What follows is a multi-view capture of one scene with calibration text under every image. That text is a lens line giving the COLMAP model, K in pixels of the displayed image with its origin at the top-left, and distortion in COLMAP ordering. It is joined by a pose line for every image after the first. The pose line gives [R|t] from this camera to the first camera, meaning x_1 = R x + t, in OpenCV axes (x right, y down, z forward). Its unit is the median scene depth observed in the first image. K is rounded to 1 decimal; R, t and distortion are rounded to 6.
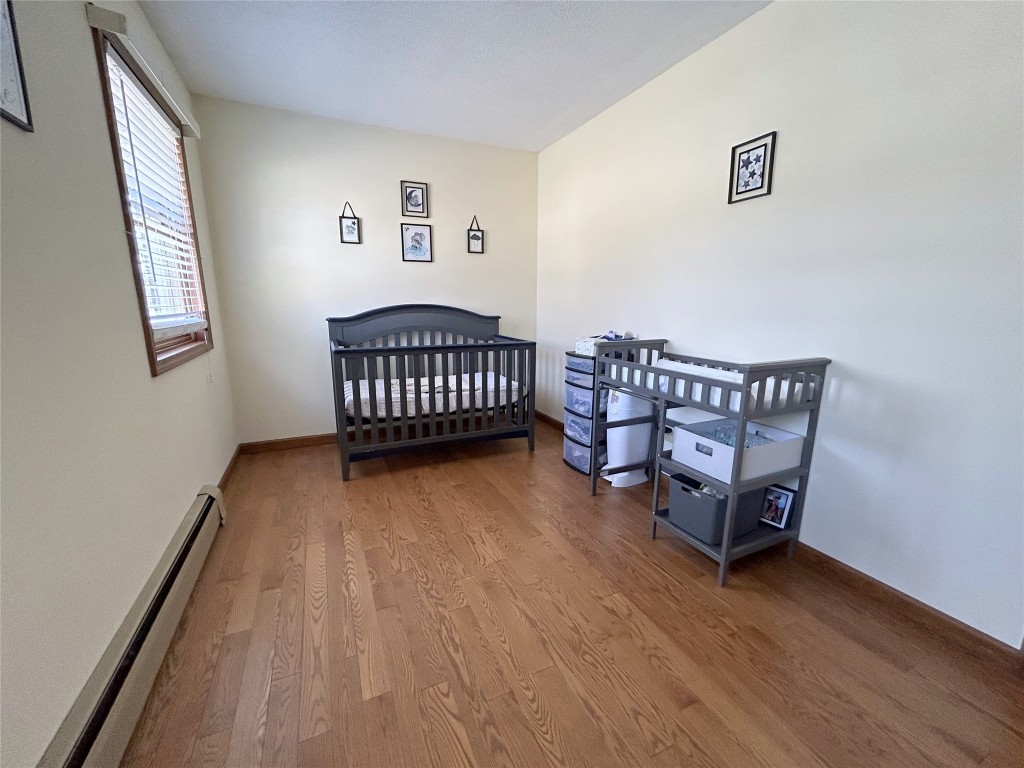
lens RADIAL K [[419.2, 0, 512.8], [0, 419.2, 384.7], [0, 0, 1]] dist [0.000239, -0.000027]
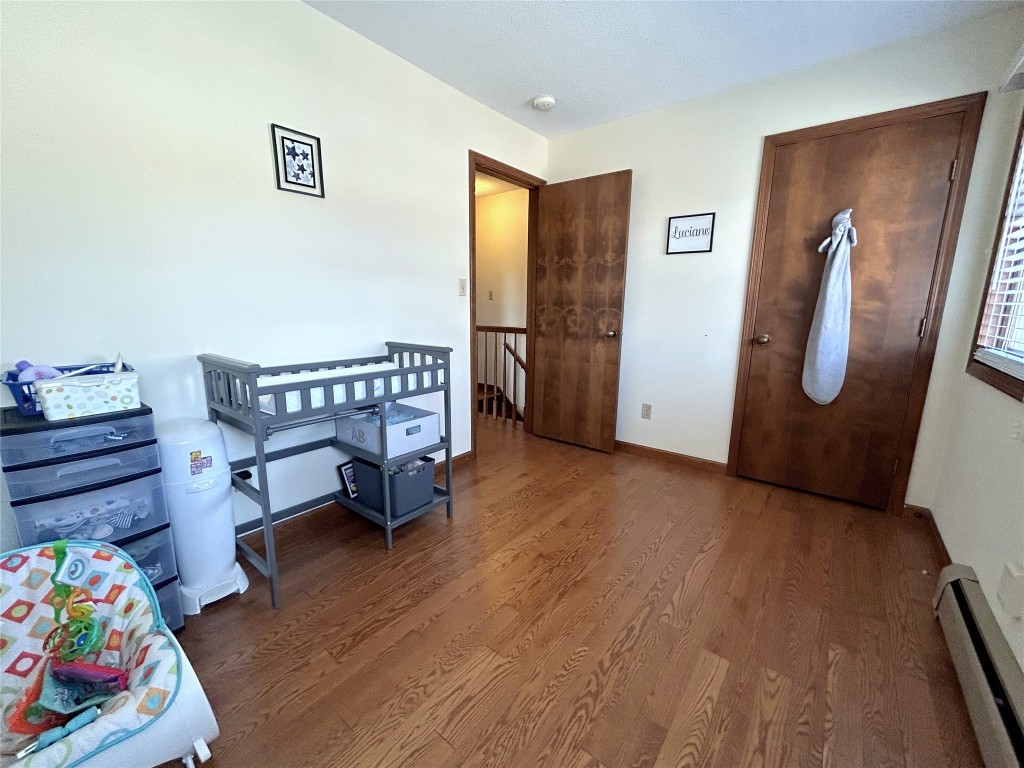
lens RADIAL K [[419.2, 0, 512.7], [0, 419.2, 385.5], [0, 0, 1]] dist [0.000239, -0.000027]
pose [[-0.454615, -0.172381, 0.873848, -0.605330], [0.168260, 0.946807, 0.274310, -0.215083], [-0.874651, 0.271739, -0.401428, 1.128406]]
